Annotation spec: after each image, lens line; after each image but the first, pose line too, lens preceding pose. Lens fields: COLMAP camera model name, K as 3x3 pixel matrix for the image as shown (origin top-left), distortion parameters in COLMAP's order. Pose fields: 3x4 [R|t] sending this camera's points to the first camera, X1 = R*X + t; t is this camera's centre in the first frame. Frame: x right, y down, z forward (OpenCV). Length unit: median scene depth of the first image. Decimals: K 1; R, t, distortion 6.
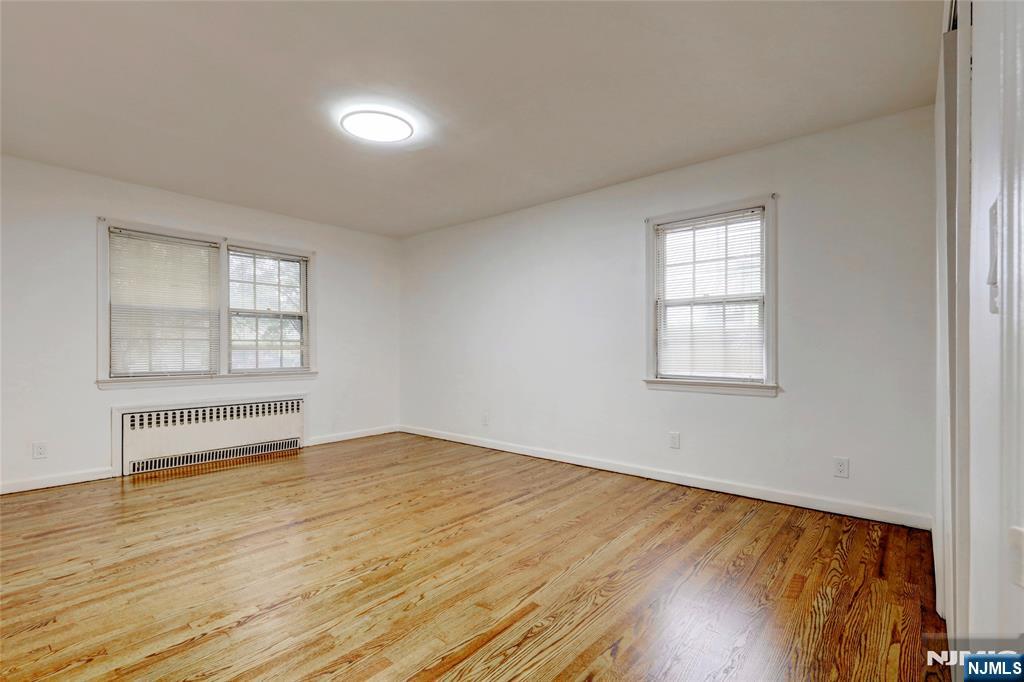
lens RADIAL K [[467.5, 0, 514.2], [0, 467.5, 347.8], [0, 0, 1]] dist [0.002373, 0.000060]
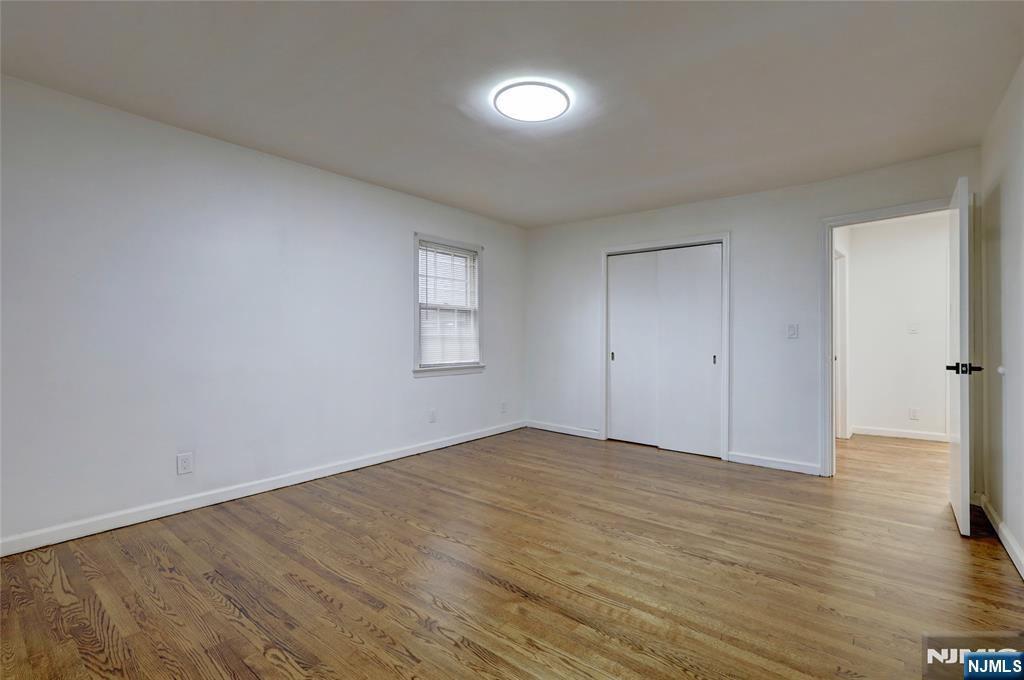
lens RADIAL K [[467.5, 0, 514.3], [0, 467.5, 339.4], [0, 0, 1]] dist [0.002373, 0.000060]
pose [[-0.035194, -0.000345, 0.999380, -1.043199], [-0.000706, 1.000000, 0.000321, -0.009878], [-0.999380, -0.000695, -0.035194, 0.932973]]
